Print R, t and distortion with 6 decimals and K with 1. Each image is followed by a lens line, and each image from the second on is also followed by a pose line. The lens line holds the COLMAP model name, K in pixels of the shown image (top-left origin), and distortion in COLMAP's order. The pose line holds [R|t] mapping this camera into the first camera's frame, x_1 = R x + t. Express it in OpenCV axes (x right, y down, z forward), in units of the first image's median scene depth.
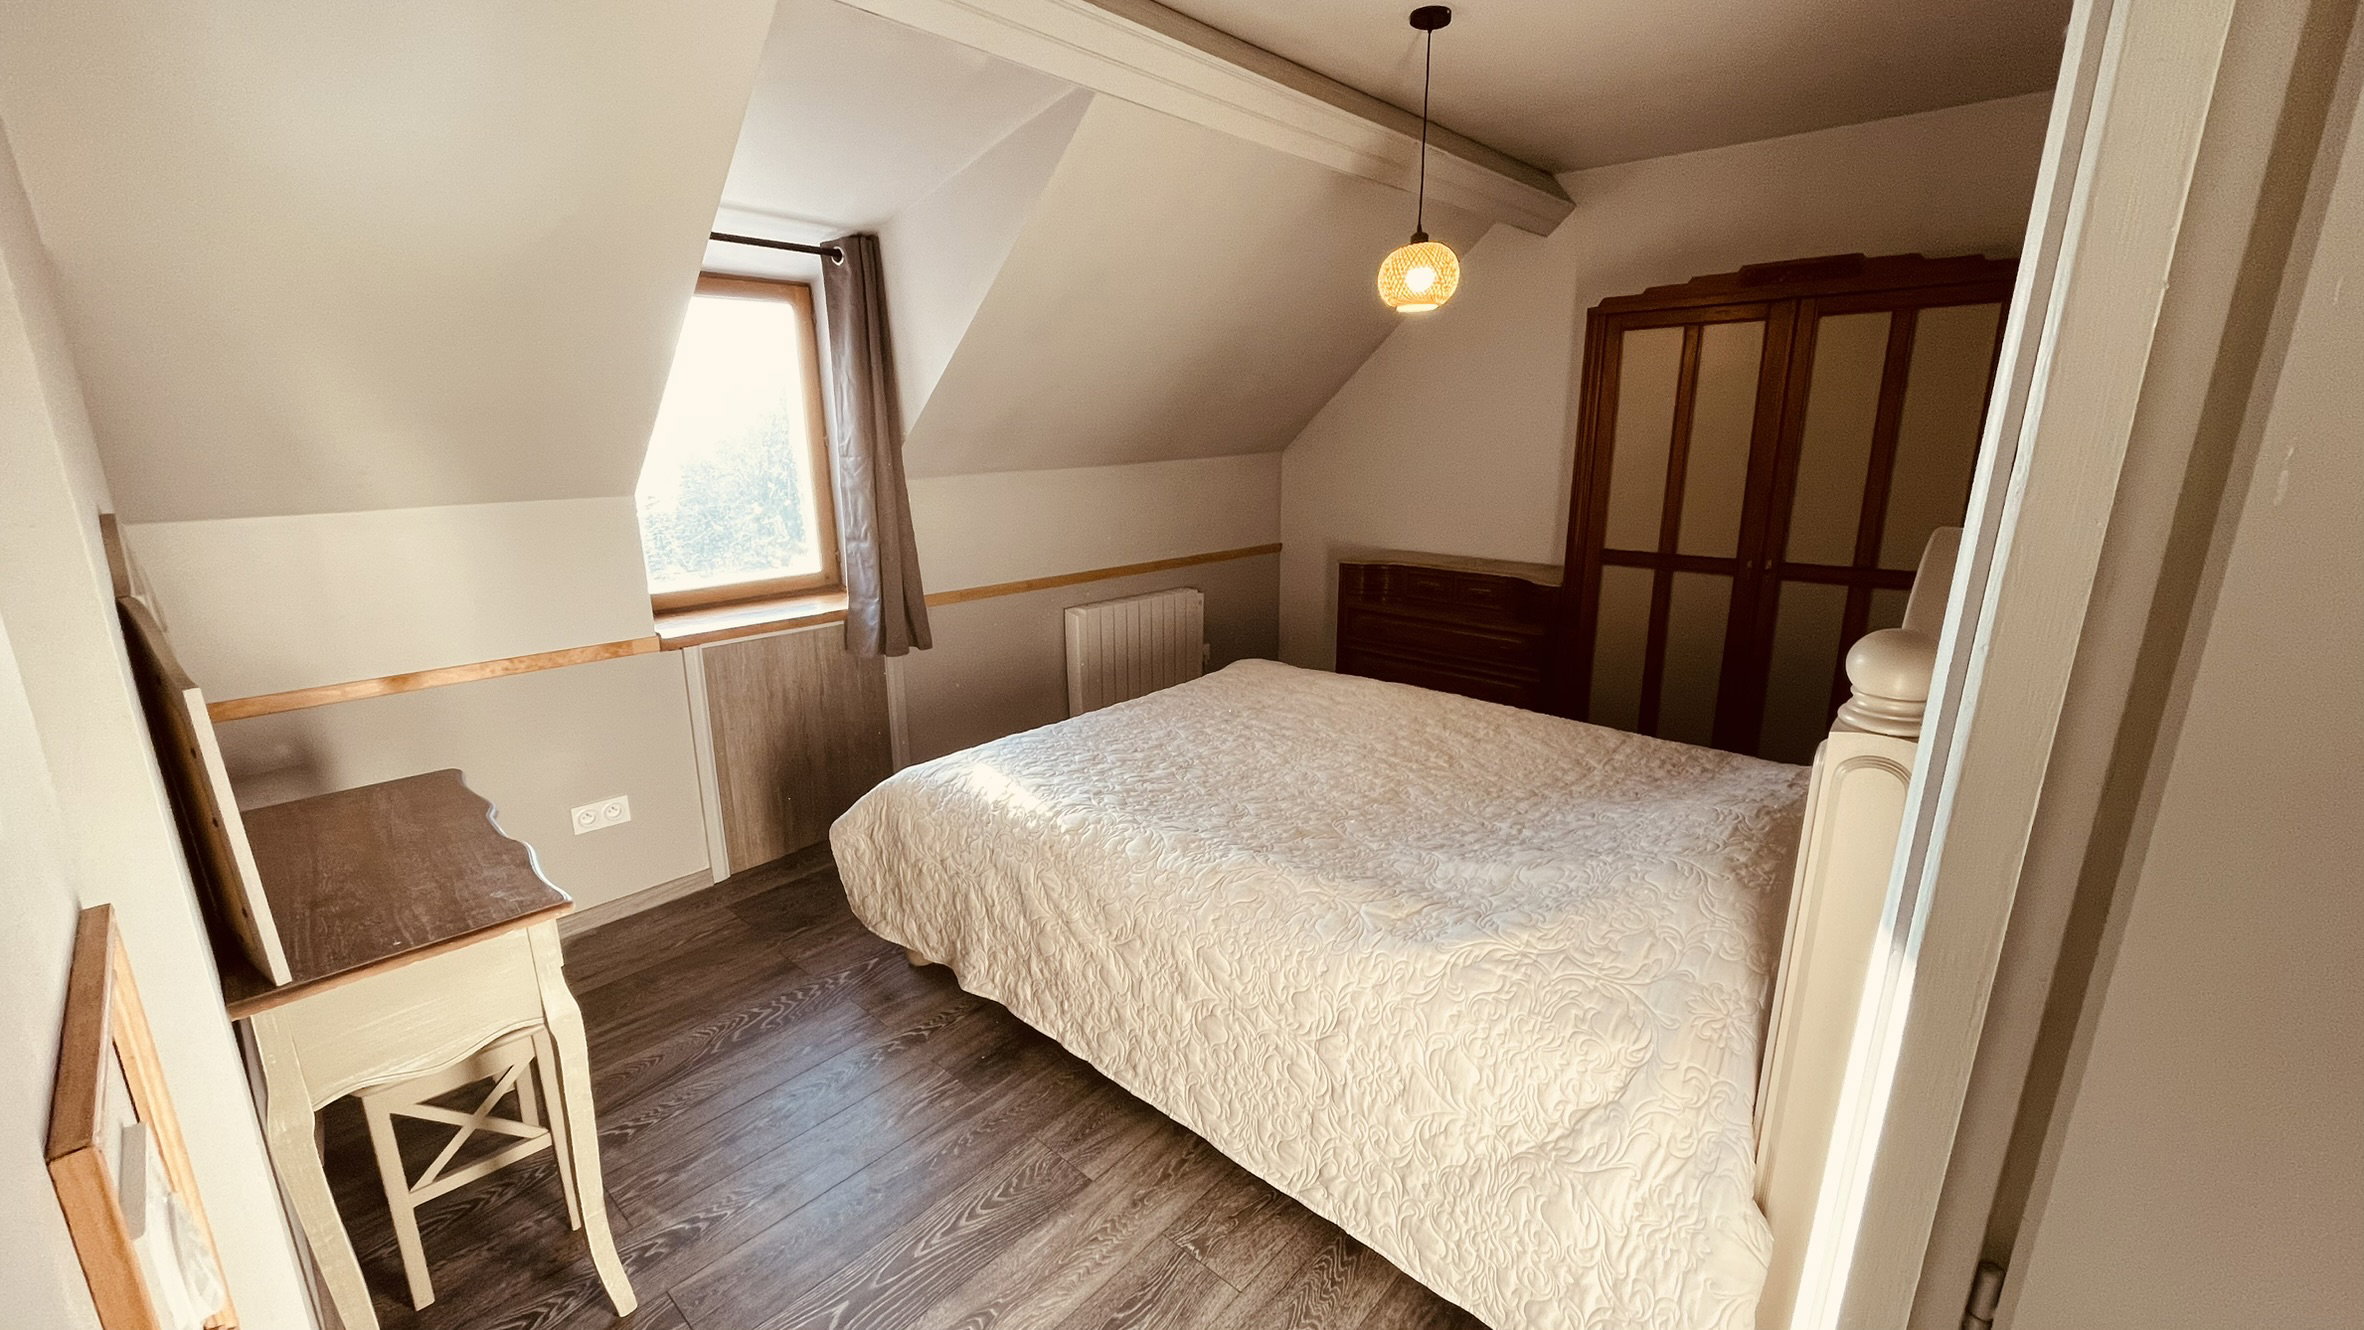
lens RADIAL K [[945.2, 0, 1188.6], [0, 945.2, 661.3], [0, 0, 1]] dist [-0.003281, -0.000322]
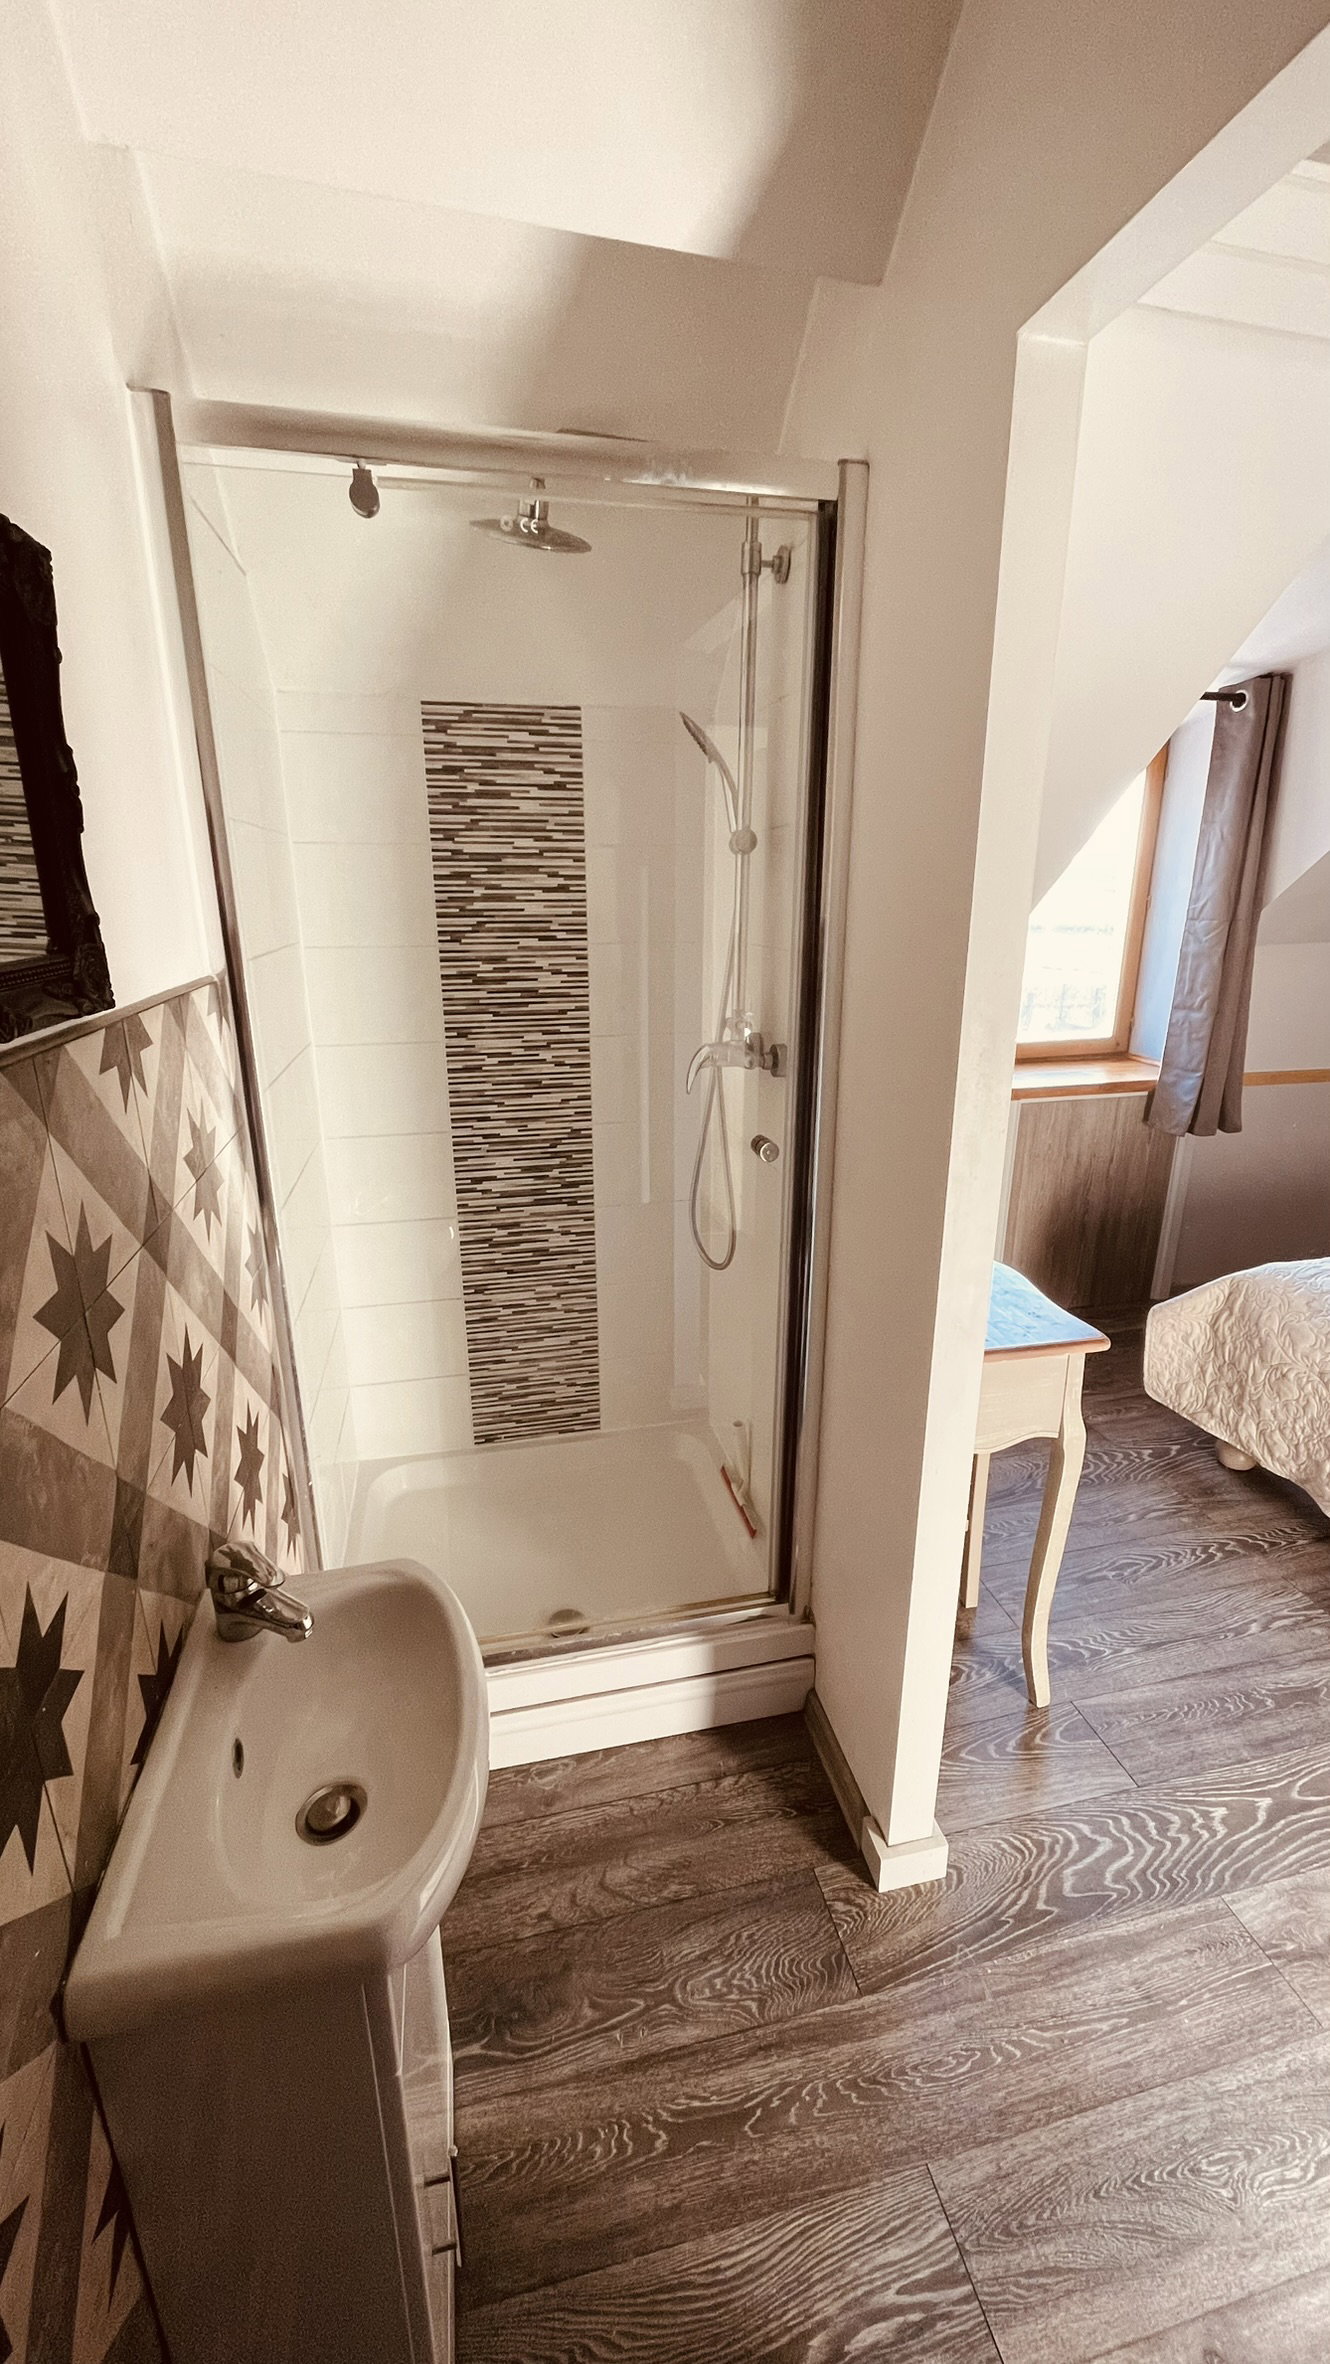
lens RADIAL K [[945.2, 0, 665.1], [0, 945.2, 1182.6], [0, 0, 1]] dist [-0.003281, -0.000322]
pose [[0.823107, 0.174401, -0.540443, -0.241469], [-0.139689, 0.984614, 0.104985, 0.016842], [0.550438, -0.010920, 0.834805, -0.082819]]
